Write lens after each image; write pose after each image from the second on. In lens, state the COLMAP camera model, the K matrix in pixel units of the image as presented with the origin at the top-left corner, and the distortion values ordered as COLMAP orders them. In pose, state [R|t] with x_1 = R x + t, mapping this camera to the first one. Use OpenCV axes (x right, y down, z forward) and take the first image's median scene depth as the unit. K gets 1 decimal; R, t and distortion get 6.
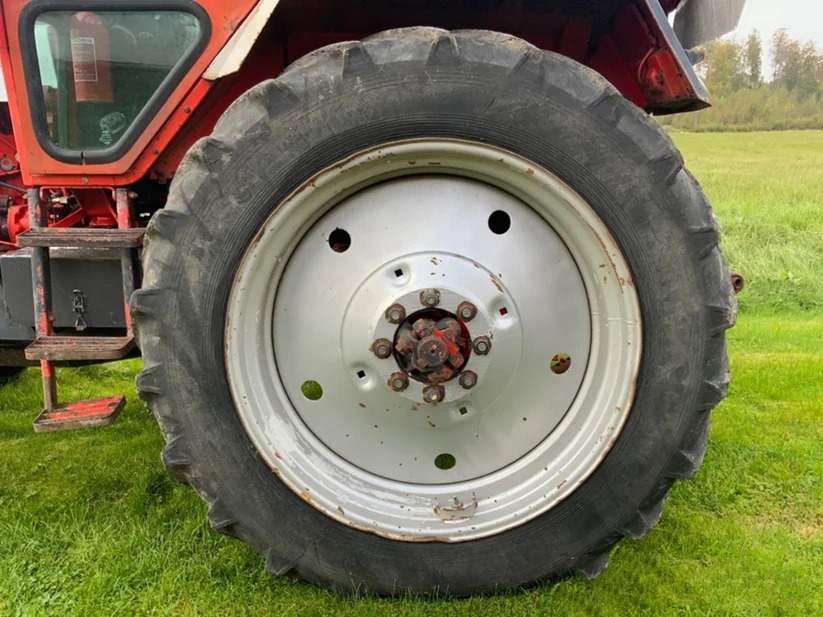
lens RADIAL K [[676.5, 0, 411.5], [0, 676.5, 308.5], [0, 0, 1]] dist [0.097843, -0.183482]
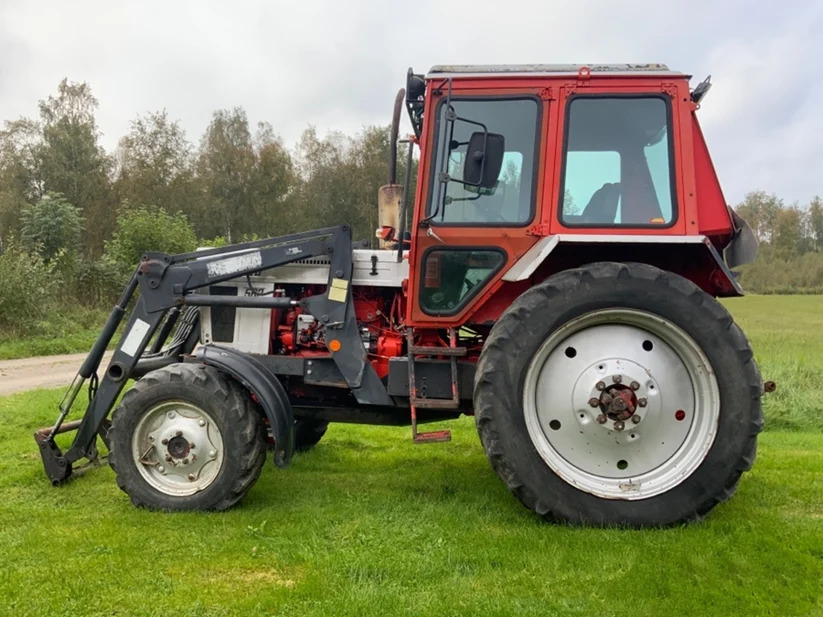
lens RADIAL K [[676.5, 0, 411.5], [0, 676.5, 308.5], [0, 0, 1]] dist [0.097843, -0.183482]
pose [[0.995531, 0.013314, -0.093487, -0.419310], [-0.033864, 0.974497, -0.221830, 0.266422], [0.088150, 0.224005, 0.970593, -1.207068]]
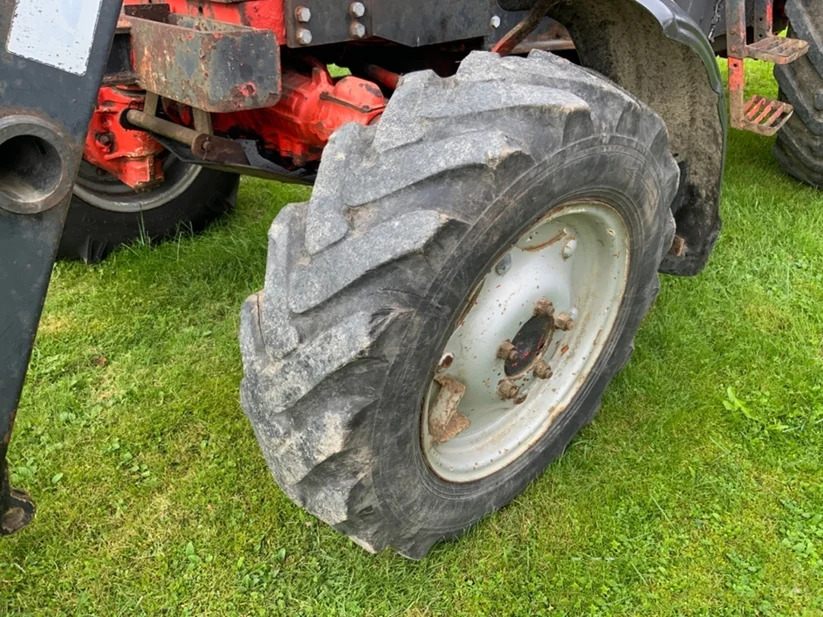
lens RADIAL K [[676.5, 0, 411.5], [0, 676.5, 308.5], [0, 0, 1]] dist [0.097843, -0.183482]
pose [[0.698067, -0.384471, 0.604056, -1.914046], [0.160903, 0.906269, 0.390879, -0.094566], [-0.697719, -0.175665, 0.694500, 0.671320]]
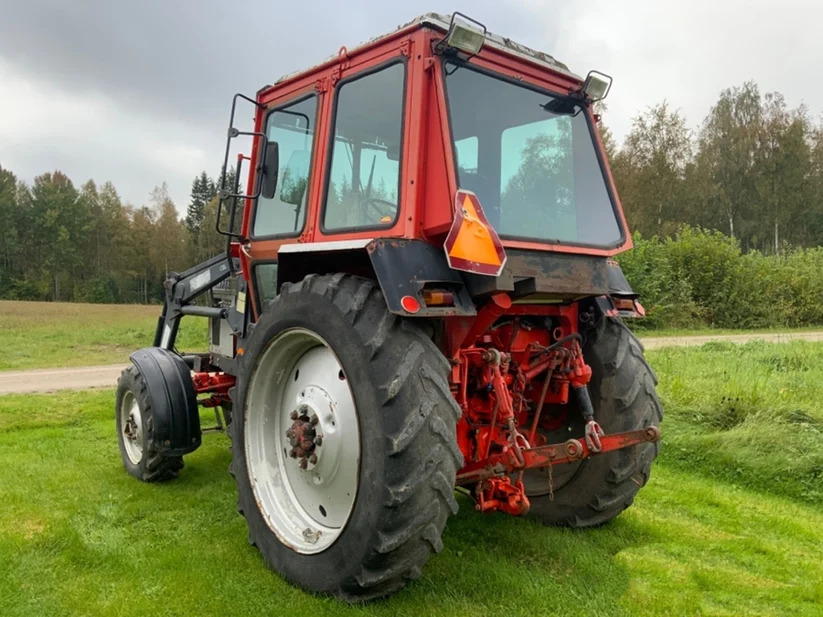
lens RADIAL K [[676.5, 0, 411.5], [0, 676.5, 308.5], [0, 0, 1]] dist [0.097843, -0.183482]
pose [[0.650154, 0.021507, -0.759498, 1.616715], [-0.177828, 0.976143, -0.124584, -0.105352], [0.738699, 0.216059, 0.638469, -0.043425]]
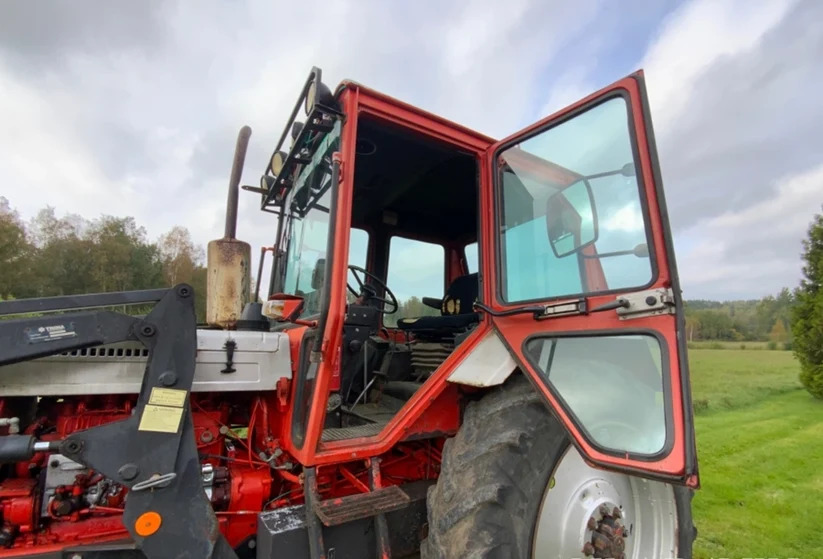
lens RADIAL K [[374.3, 0, 411.5], [0, 374.3, 308.2], [0, 0, 1]] dist [0.012984, -0.011806]
pose [[0.854553, 0.061320, 0.515731, -0.903299], [0.109126, 0.949639, -0.293730, -0.271553], [-0.507770, 0.307288, 0.804826, 0.311925]]
